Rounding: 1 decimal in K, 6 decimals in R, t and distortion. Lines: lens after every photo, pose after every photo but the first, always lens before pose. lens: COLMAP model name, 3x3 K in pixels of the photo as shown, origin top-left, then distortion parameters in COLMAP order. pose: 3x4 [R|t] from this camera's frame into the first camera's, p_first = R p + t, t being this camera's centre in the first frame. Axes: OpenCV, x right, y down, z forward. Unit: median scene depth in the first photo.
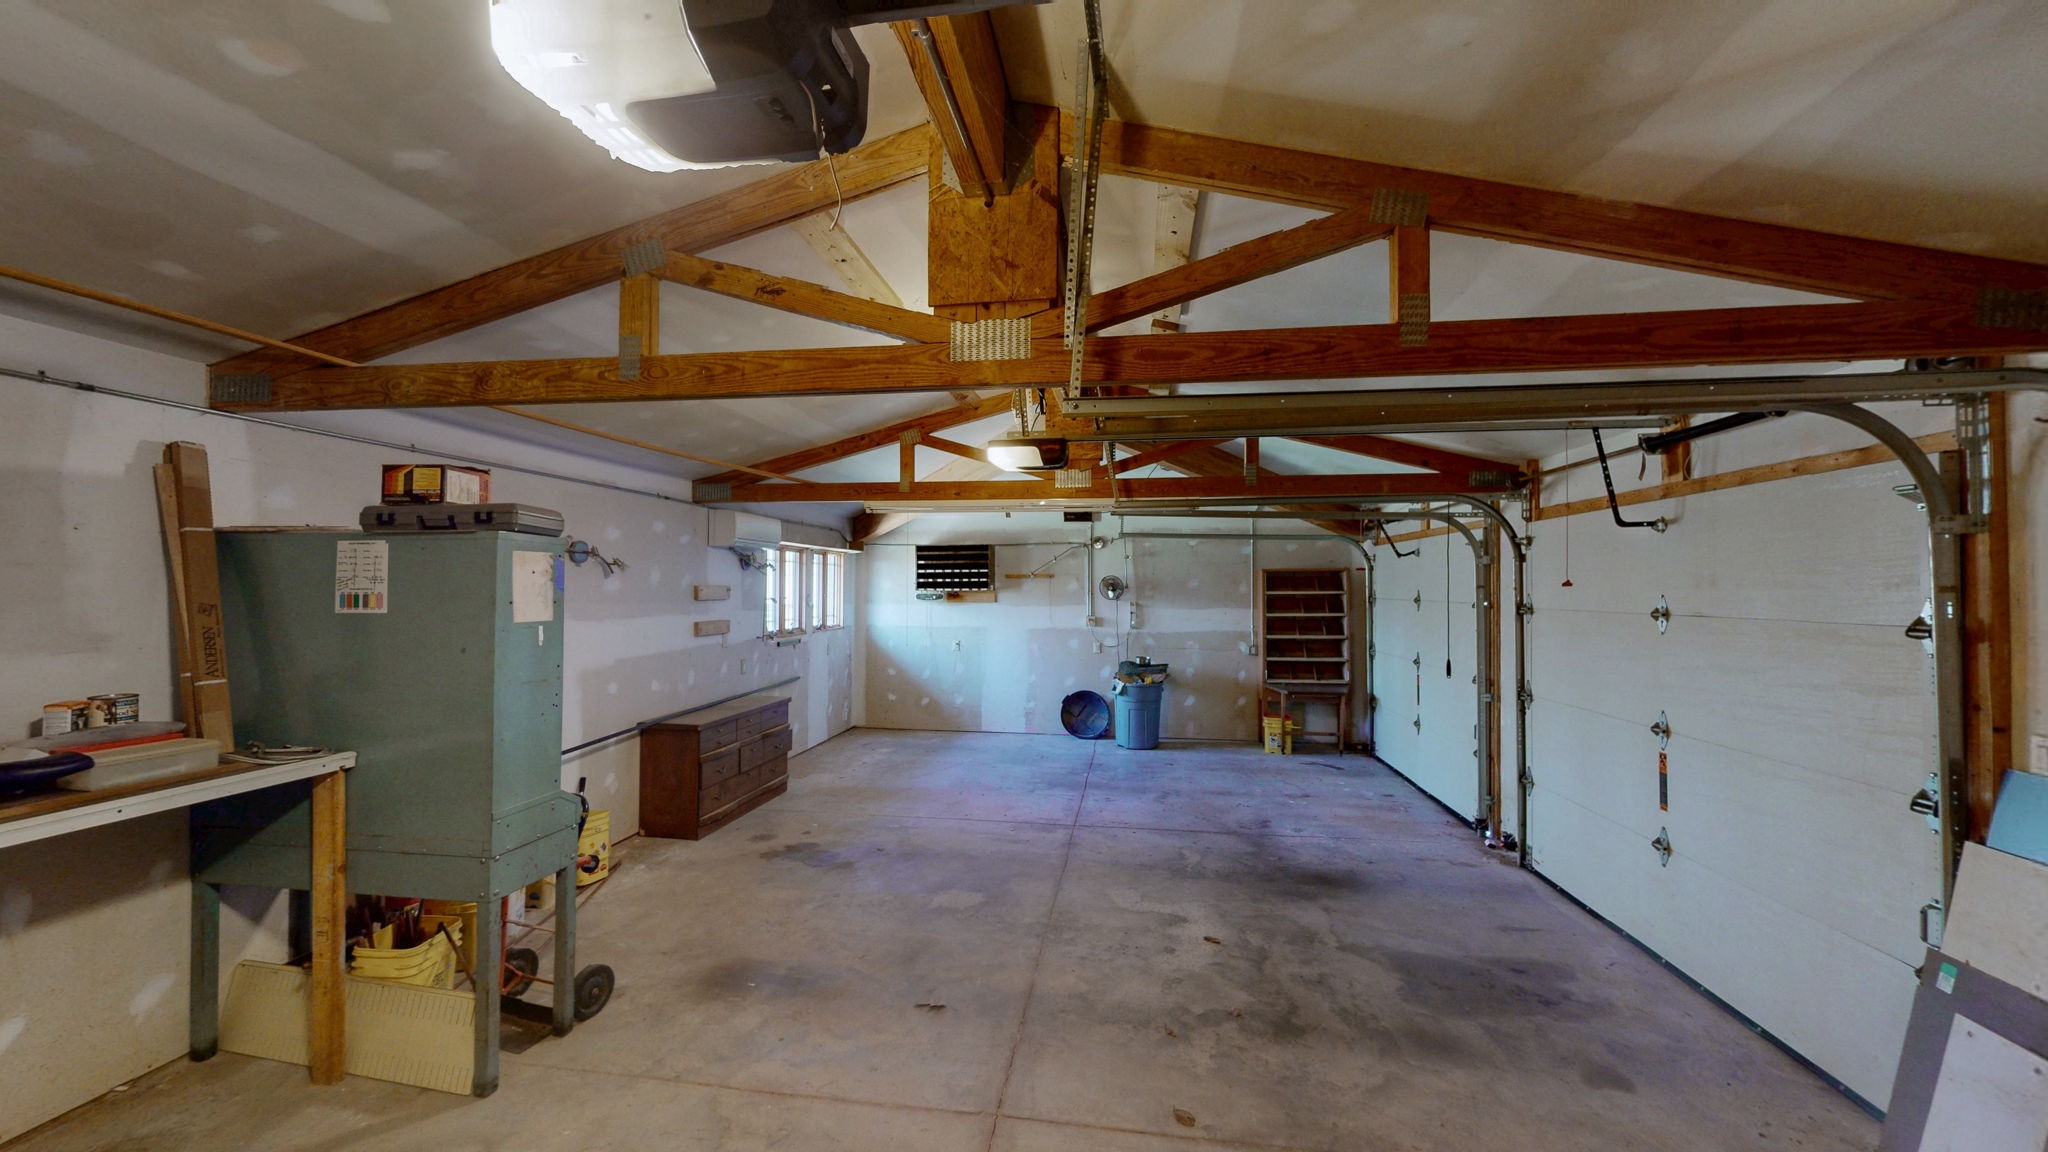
lens RADIAL K [[752.8, 0, 1019.6], [0, 752.8, 578.2], [0, 0, 1]] dist [0.000971, 0.000009]
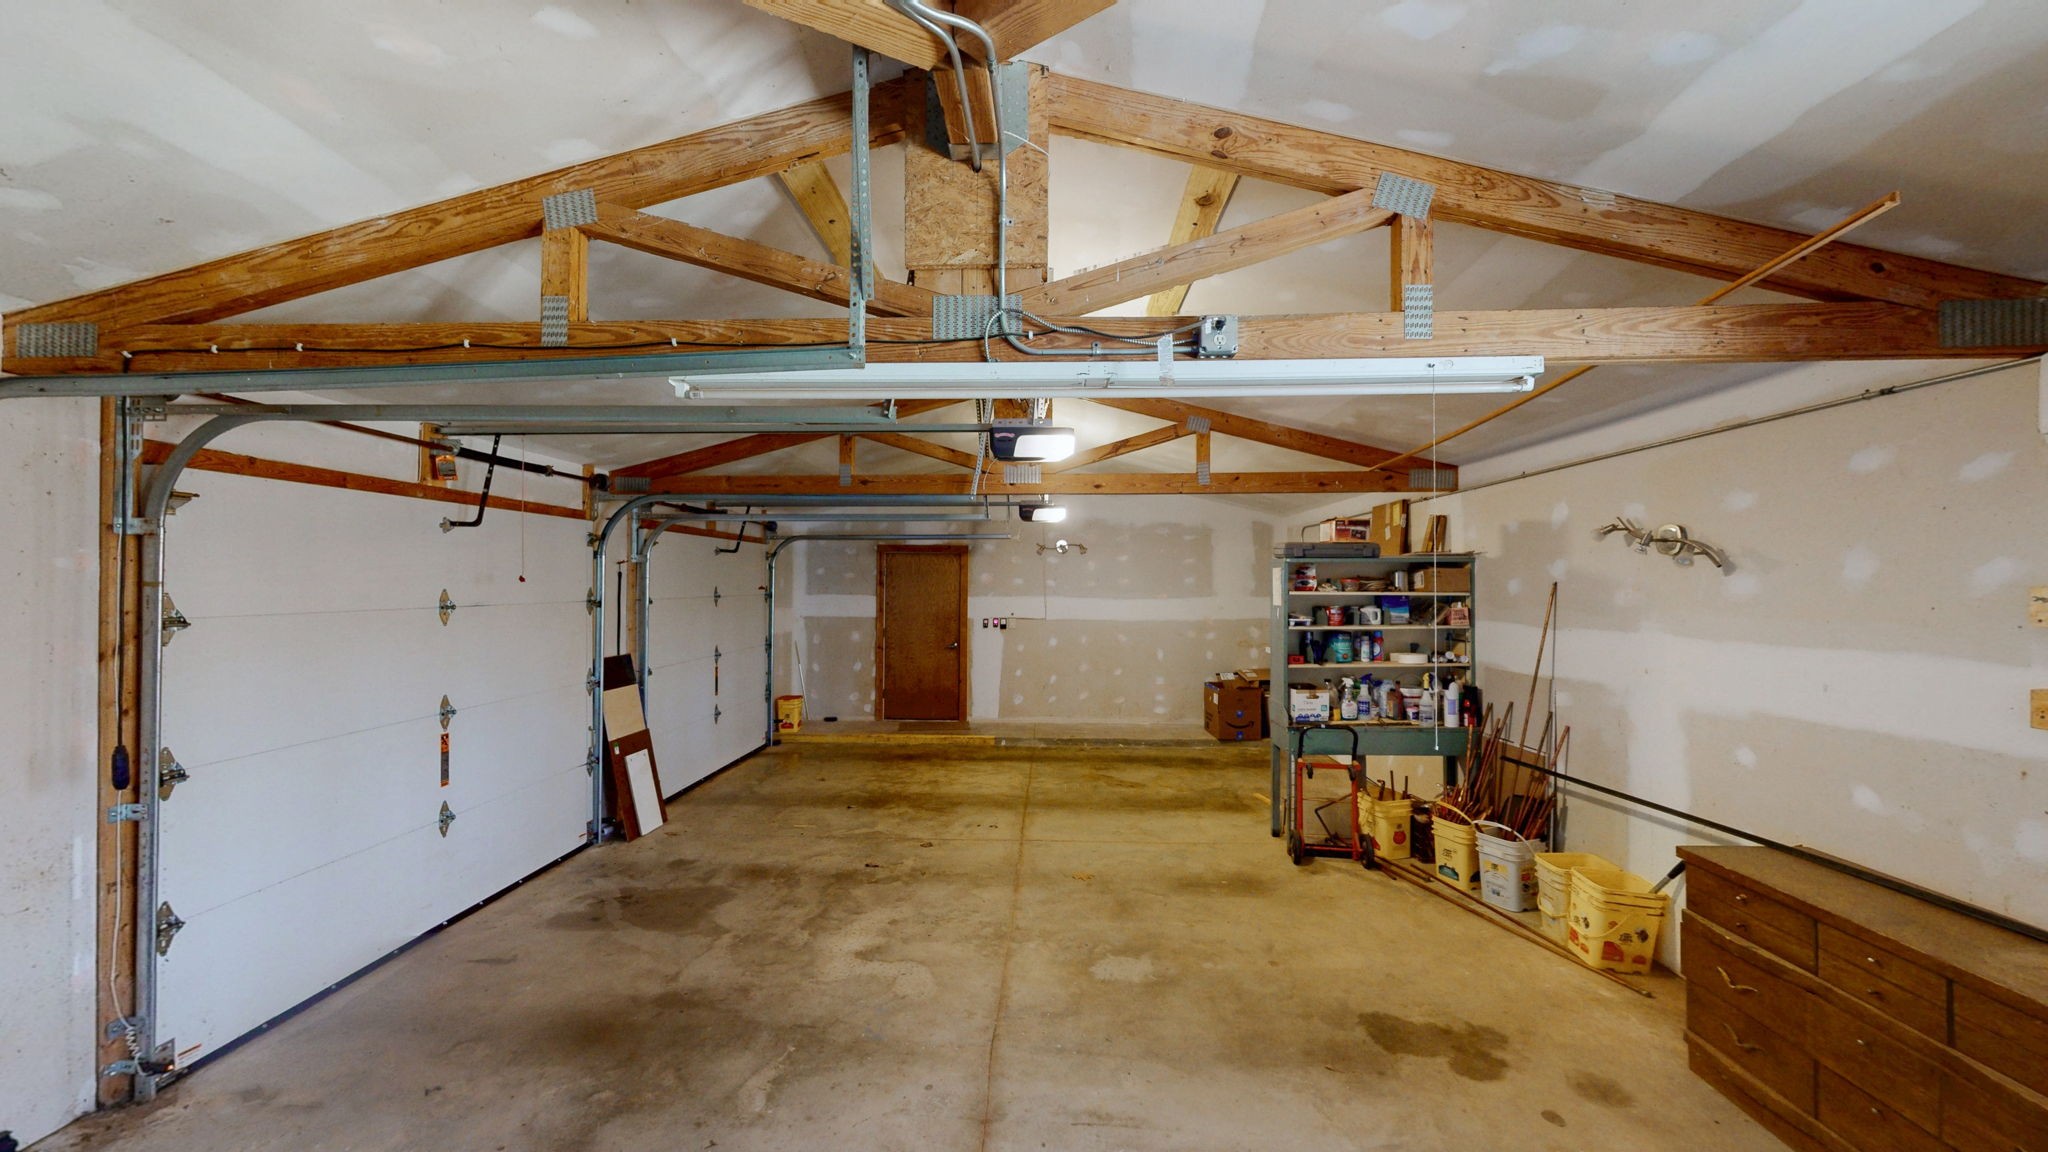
lens RADIAL K [[752.8, 0, 1018.3], [0, 752.8, 579.5], [0, 0, 1]] dist [0.000971, 0.000009]
pose [[-0.994485, -0.005473, -0.104733, 0.138279], [-0.003759, 0.999856, -0.016560, 0.022350], [0.104808, -0.016075, -0.994363, 2.095308]]
